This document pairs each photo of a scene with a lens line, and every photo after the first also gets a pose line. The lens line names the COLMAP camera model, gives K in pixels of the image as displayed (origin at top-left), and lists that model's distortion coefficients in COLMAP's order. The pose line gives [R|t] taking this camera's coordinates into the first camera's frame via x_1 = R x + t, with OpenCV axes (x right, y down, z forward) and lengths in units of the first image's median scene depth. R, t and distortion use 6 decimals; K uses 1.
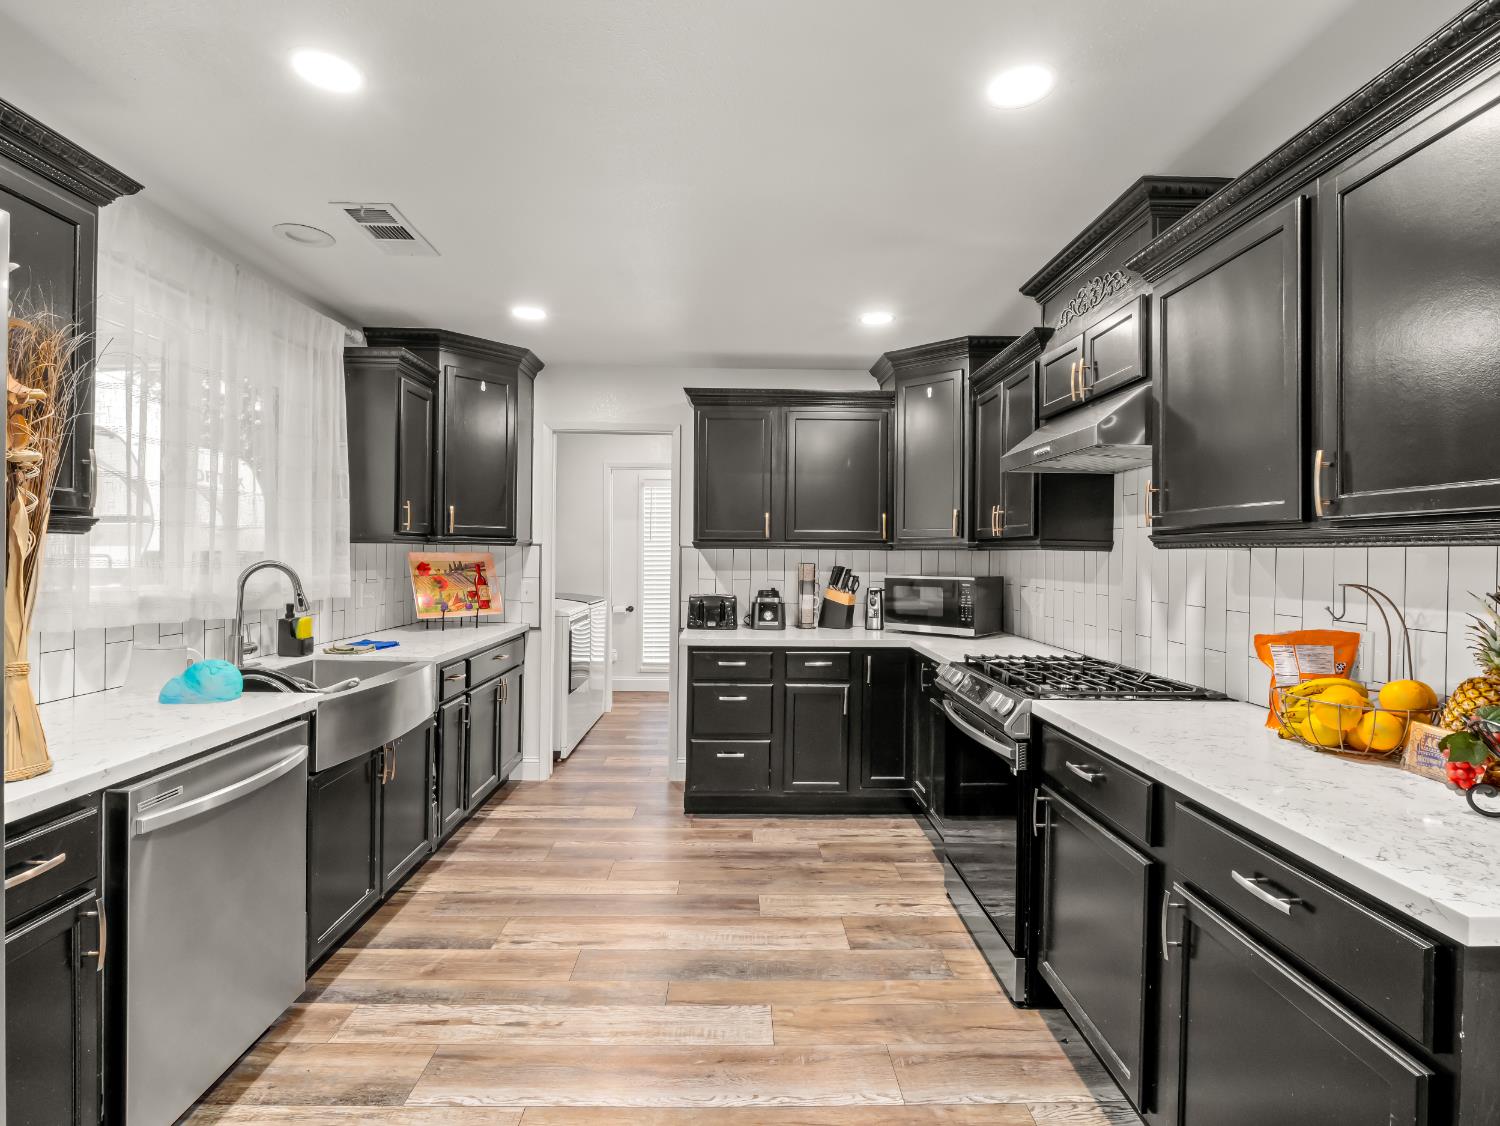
lens RADIAL K [[730.6, 0, 742.9], [0, 730.6, 555.5], [0, 0, 1]] dist [-0.019251, 0.000098]
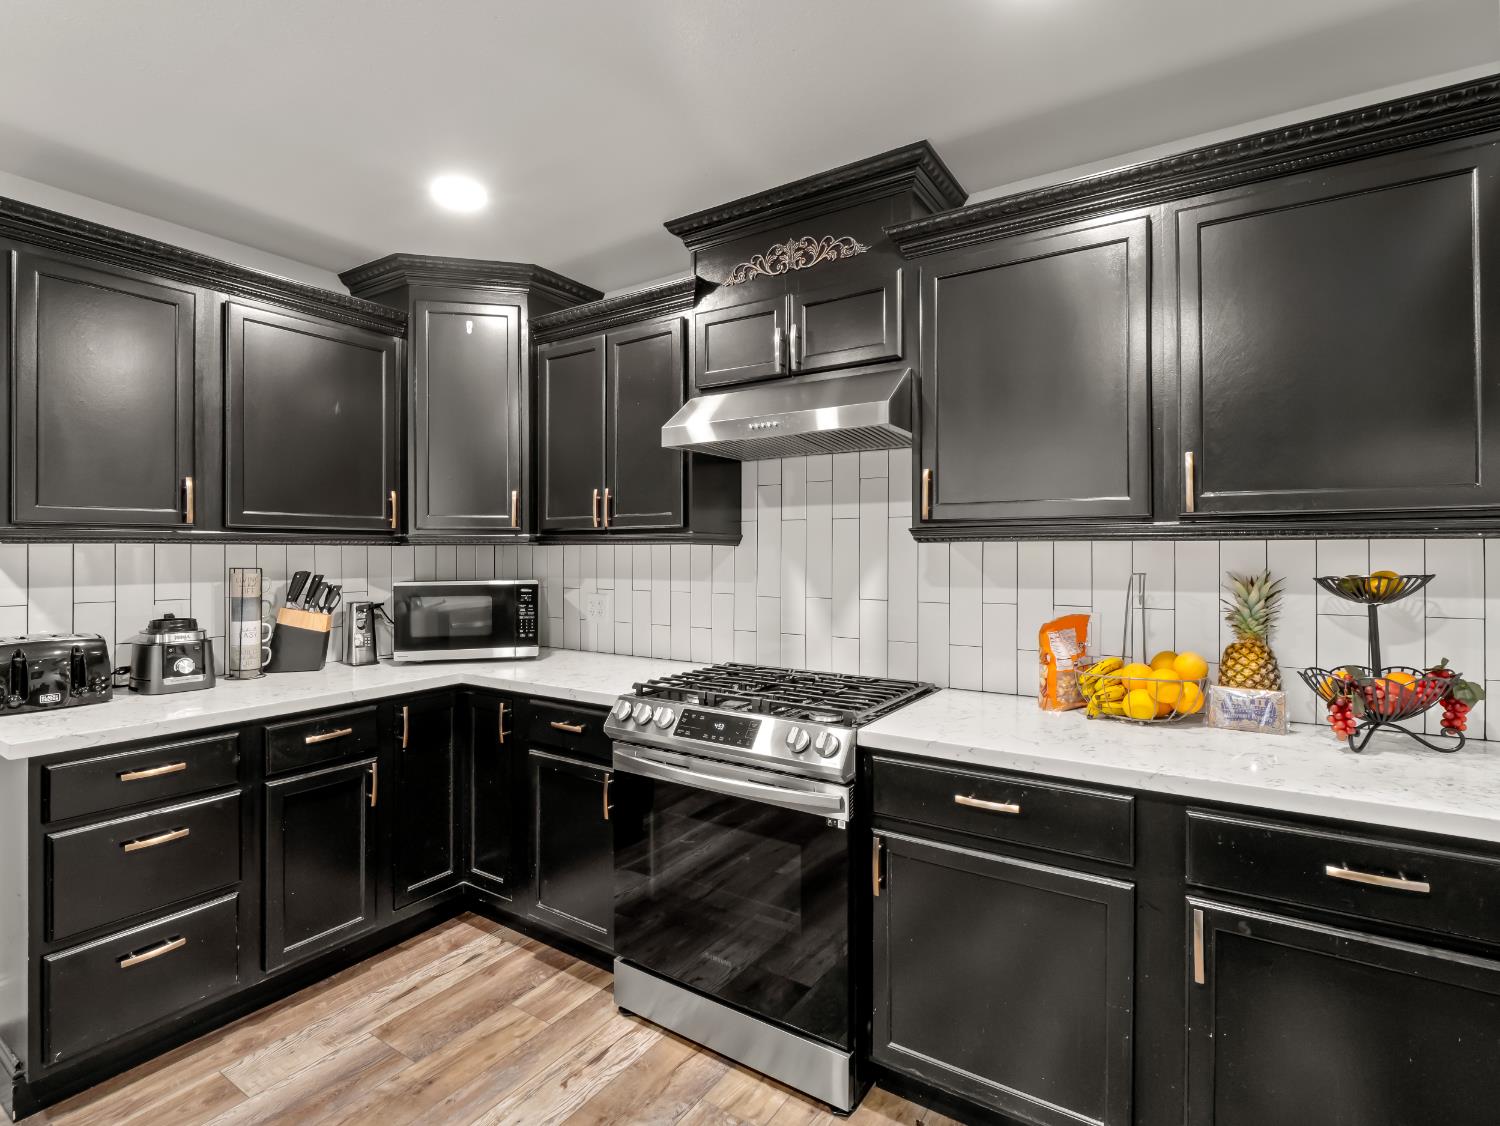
lens RADIAL K [[730.6, 0, 752.7], [0, 730.6, 551.2], [0, 0, 1]] dist [-0.019251, 0.000098]
pose [[0.554132, -0.010889, 0.832358, -0.199825], [0.008936, 0.999935, 0.007132, -0.003967], [-0.832381, 0.003486, 0.554193, 0.382742]]
